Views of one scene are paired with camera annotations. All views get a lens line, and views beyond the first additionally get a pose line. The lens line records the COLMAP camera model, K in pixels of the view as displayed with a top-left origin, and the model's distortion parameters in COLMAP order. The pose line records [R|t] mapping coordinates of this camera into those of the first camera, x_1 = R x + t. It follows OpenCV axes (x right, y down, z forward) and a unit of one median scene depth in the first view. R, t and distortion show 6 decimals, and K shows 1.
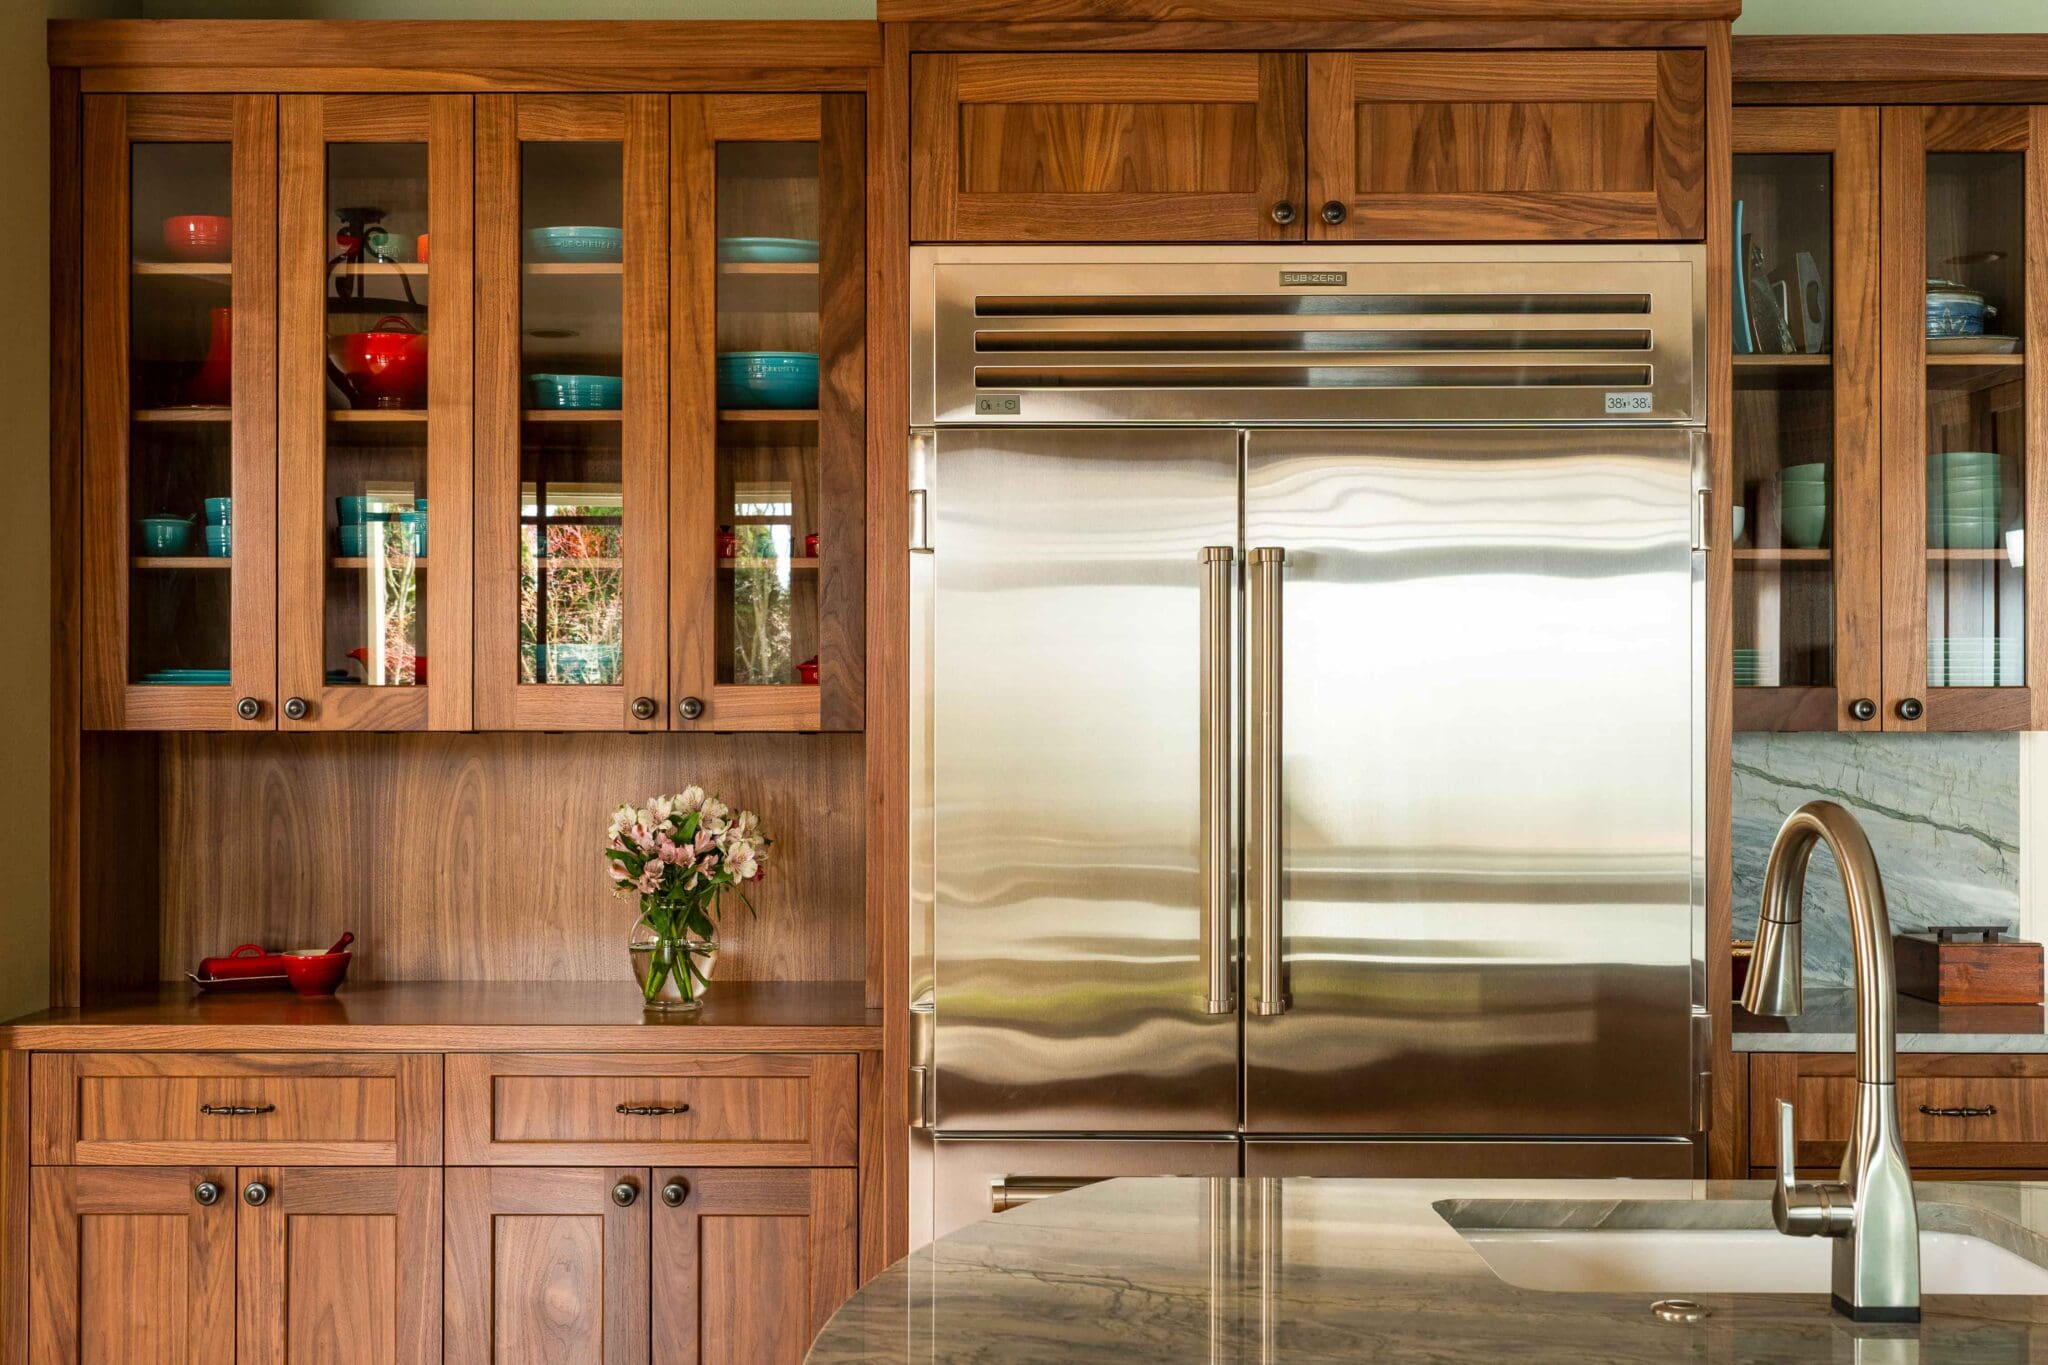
lens RADIAL K [[2340.0, 0, 1002.0], [0, 2340.0, 721.8], [0, 0, 1]] dist [-0.008333, 0.000000]
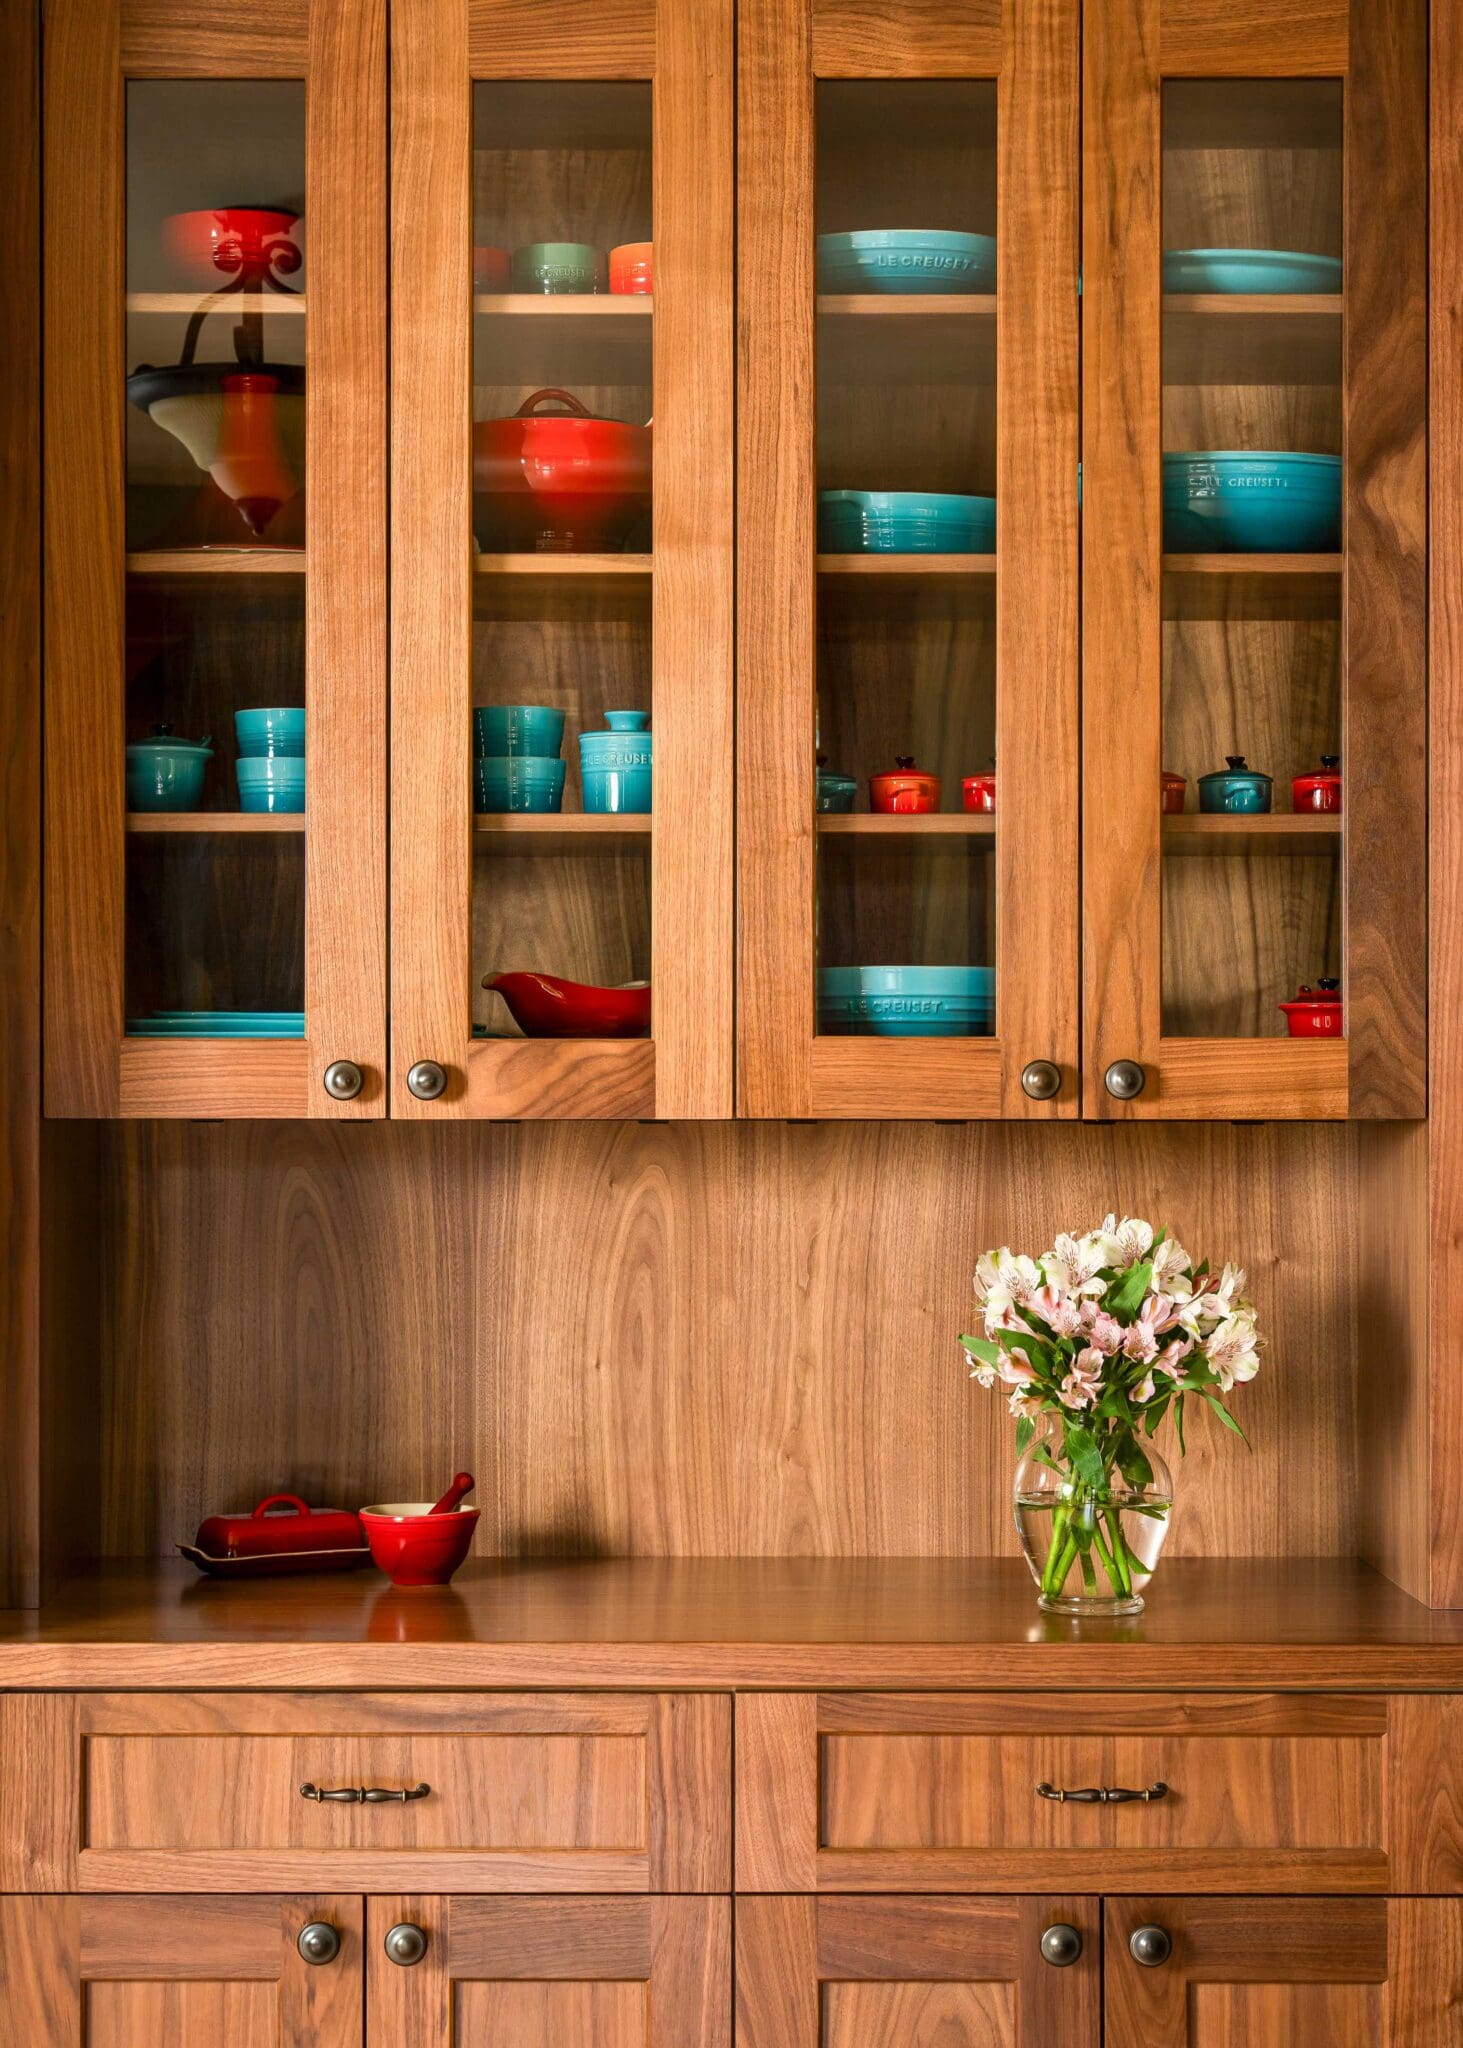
lens RADIAL K [[3878.0, 0, 757.4], [0, 3878.0, 1073.3], [0, 0, 1]] dist [0.016758, 0.000000]
pose [[1.000000, -0.000107, 0.000593, -0.221105], [0.000108, 0.999996, -0.002660, -0.004862], [-0.000593, 0.002660, 0.999996, 0.060788]]
